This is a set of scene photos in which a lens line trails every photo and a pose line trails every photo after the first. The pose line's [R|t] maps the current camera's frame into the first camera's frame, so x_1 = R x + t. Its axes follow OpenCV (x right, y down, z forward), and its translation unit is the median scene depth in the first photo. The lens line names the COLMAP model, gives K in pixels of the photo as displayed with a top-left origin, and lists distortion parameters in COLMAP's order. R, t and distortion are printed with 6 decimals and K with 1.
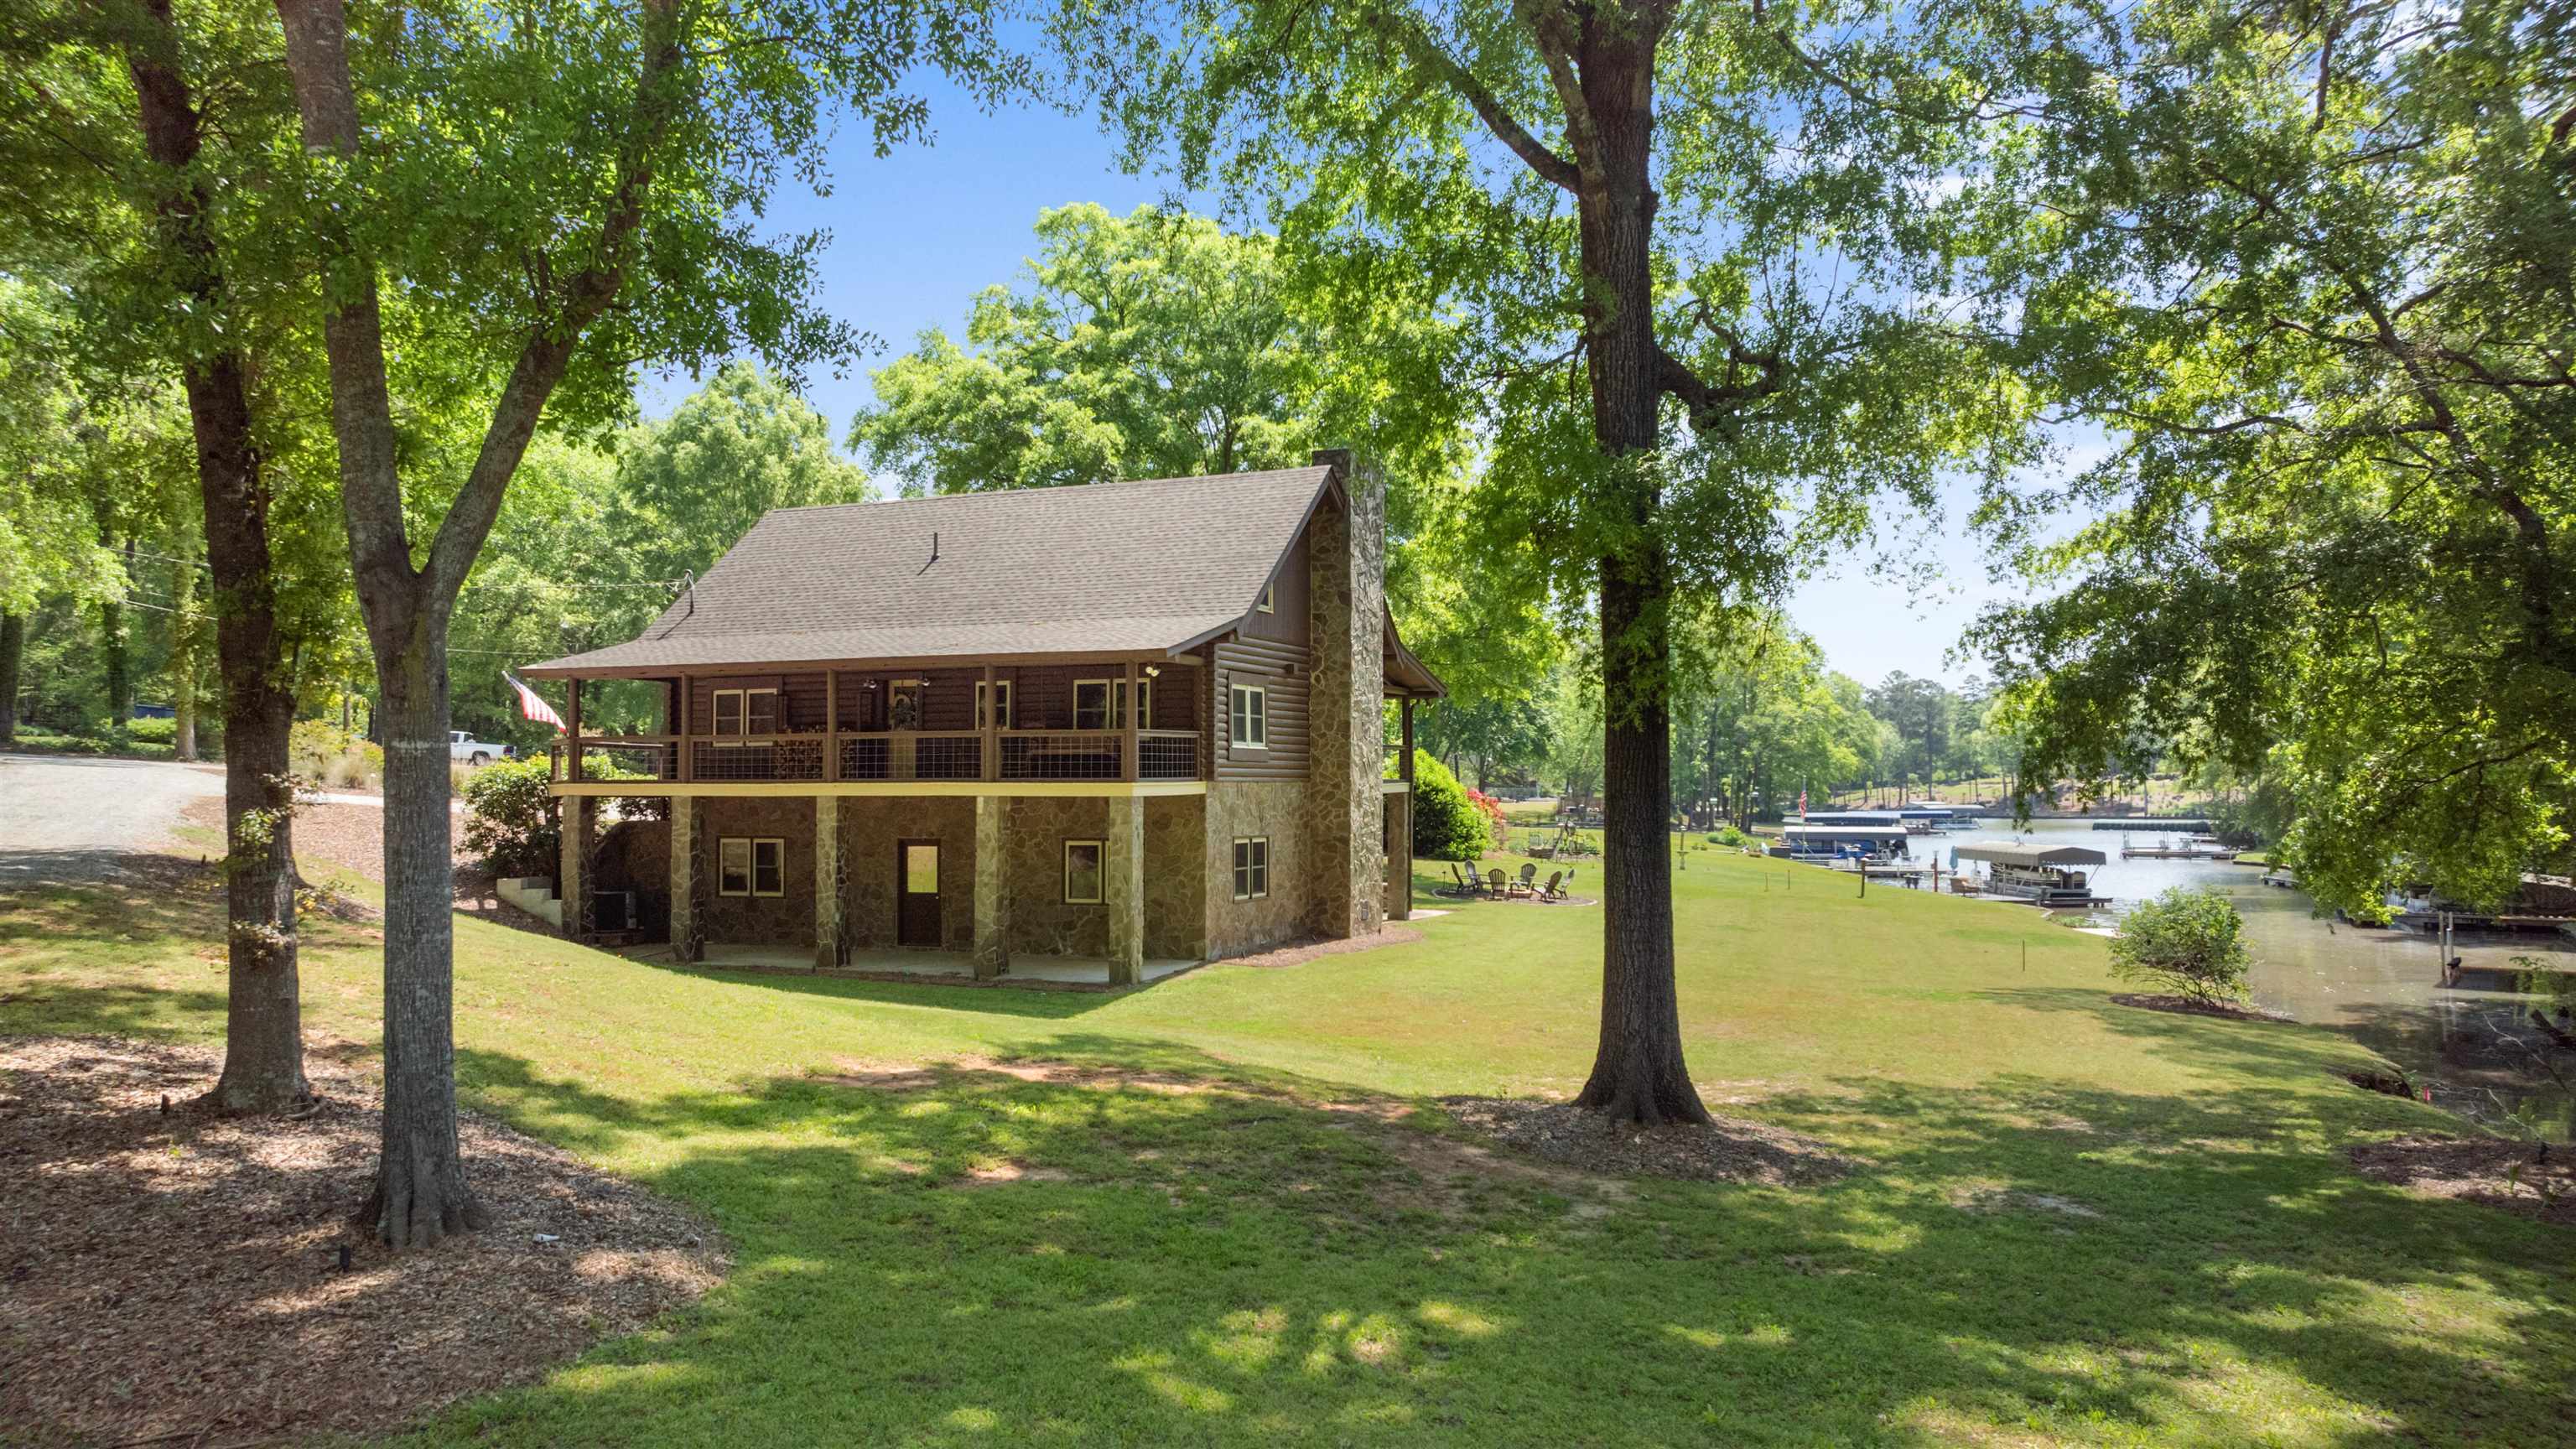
lens RADIAL K [[1806.4, 0, 1288.0], [0, 1806.4, 724.5], [0, 0, 1]] dist [-0.025919, 0.024690]
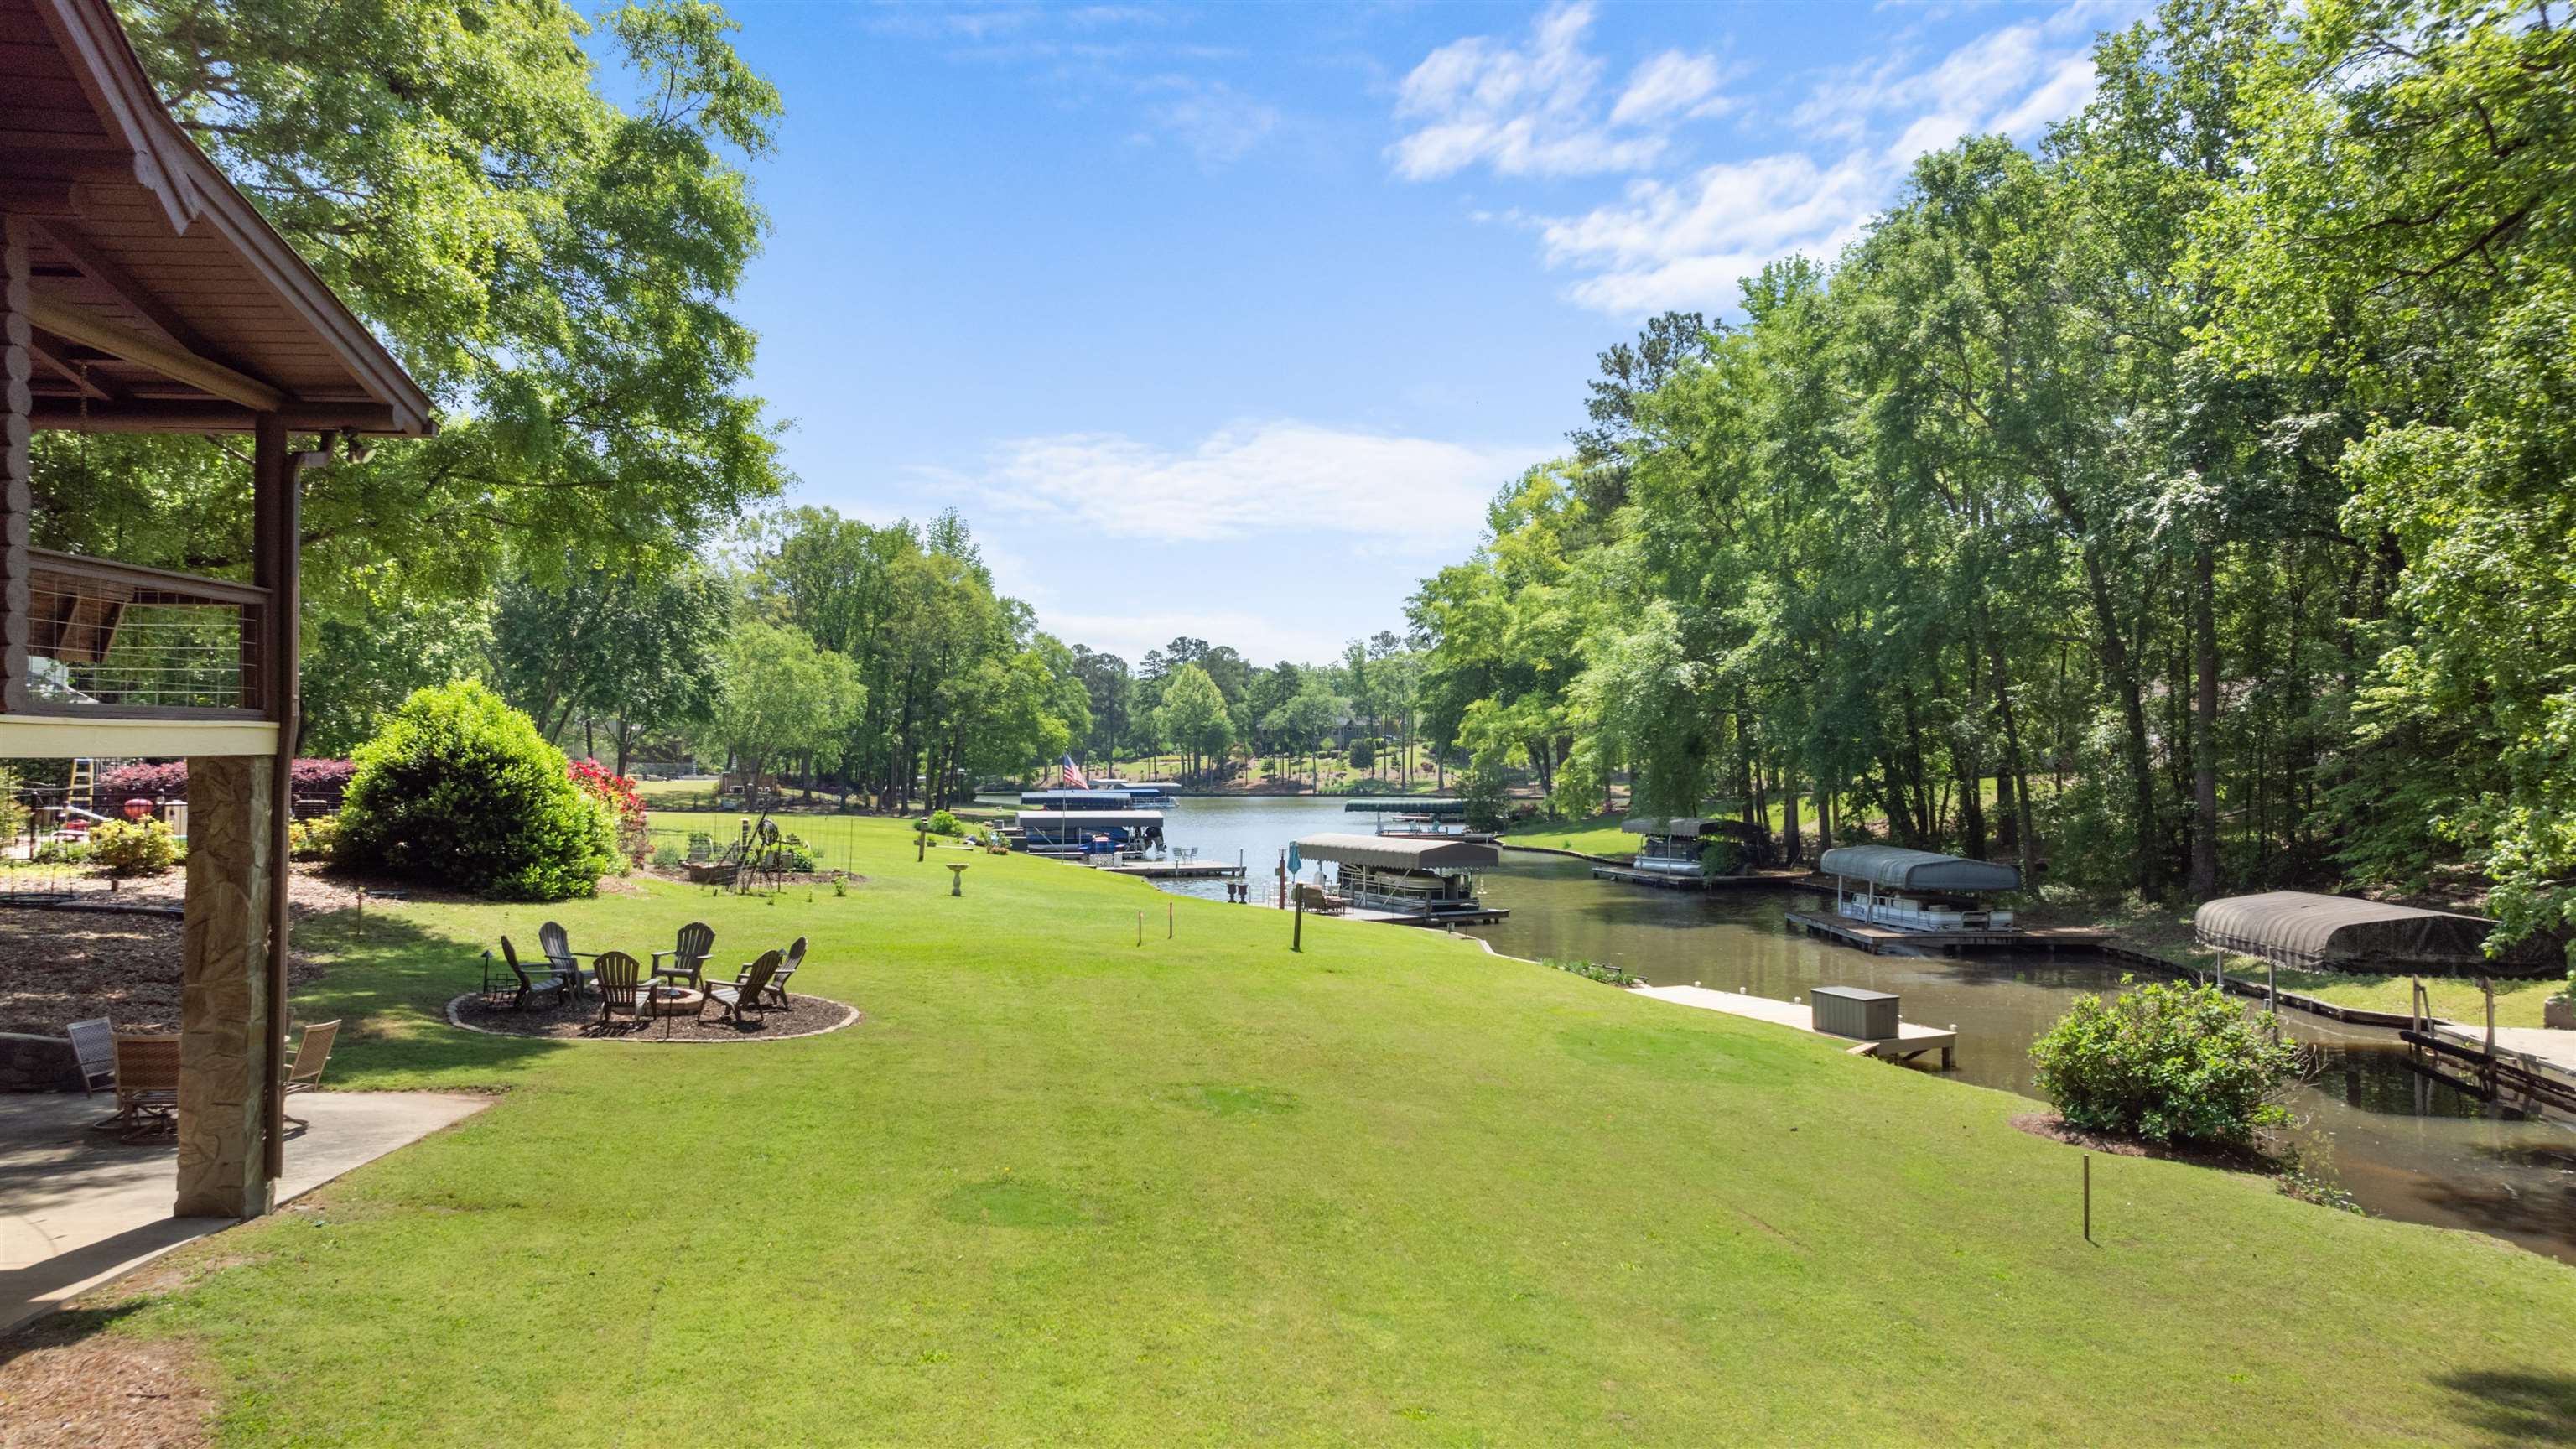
lens RADIAL K [[1806.4, 0, 1288.0], [0, 1806.4, 724.5], [0, 0, 1]] dist [-0.025919, 0.024690]
pose [[0.897001, 0.011931, 0.441868, 0.022545], [-0.017467, 0.999812, 0.008462, 0.007254], [-0.441684, -0.015309, 0.897040, 0.179587]]
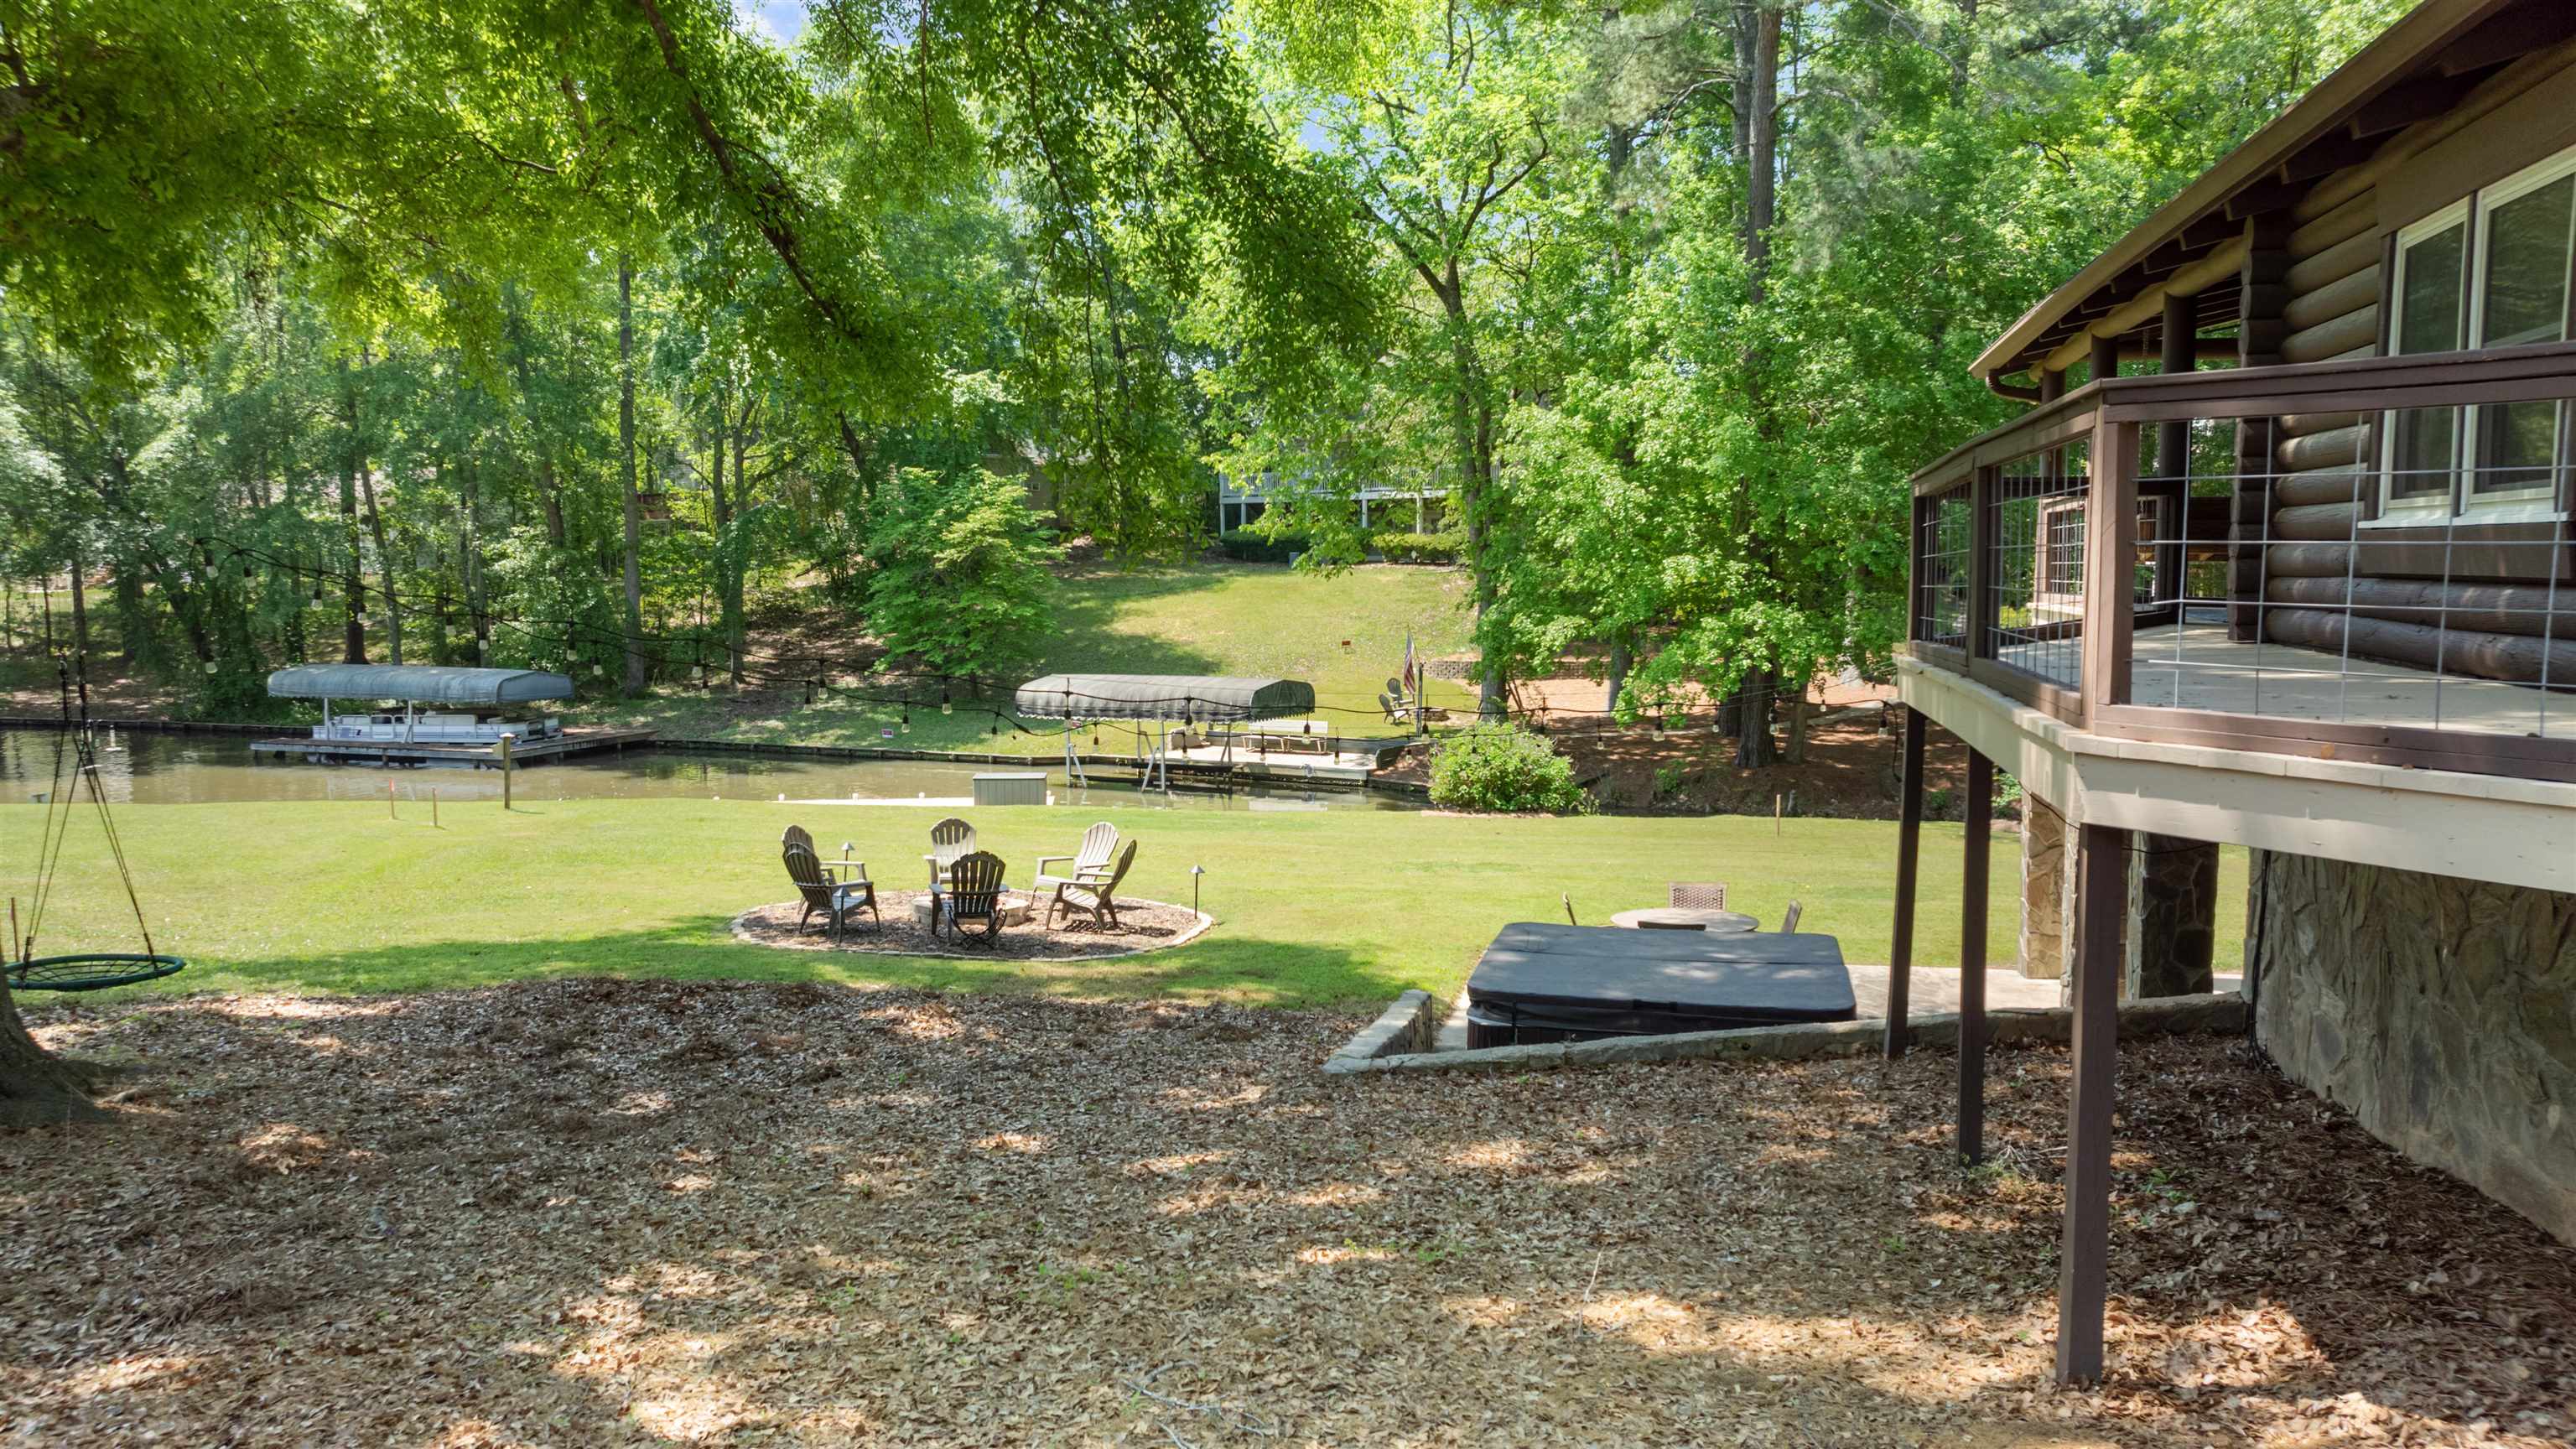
lens RADIAL K [[1806.4, 0, 1288.0], [0, 1806.4, 724.5], [0, 0, 1]] dist [-0.025919, 0.024690]
pose [[-0.172398, -0.083968, 0.981442, -0.068490], [-0.043415, 0.996040, 0.077590, 0.010107], [-0.984070, -0.029233, -0.175361, 0.325176]]
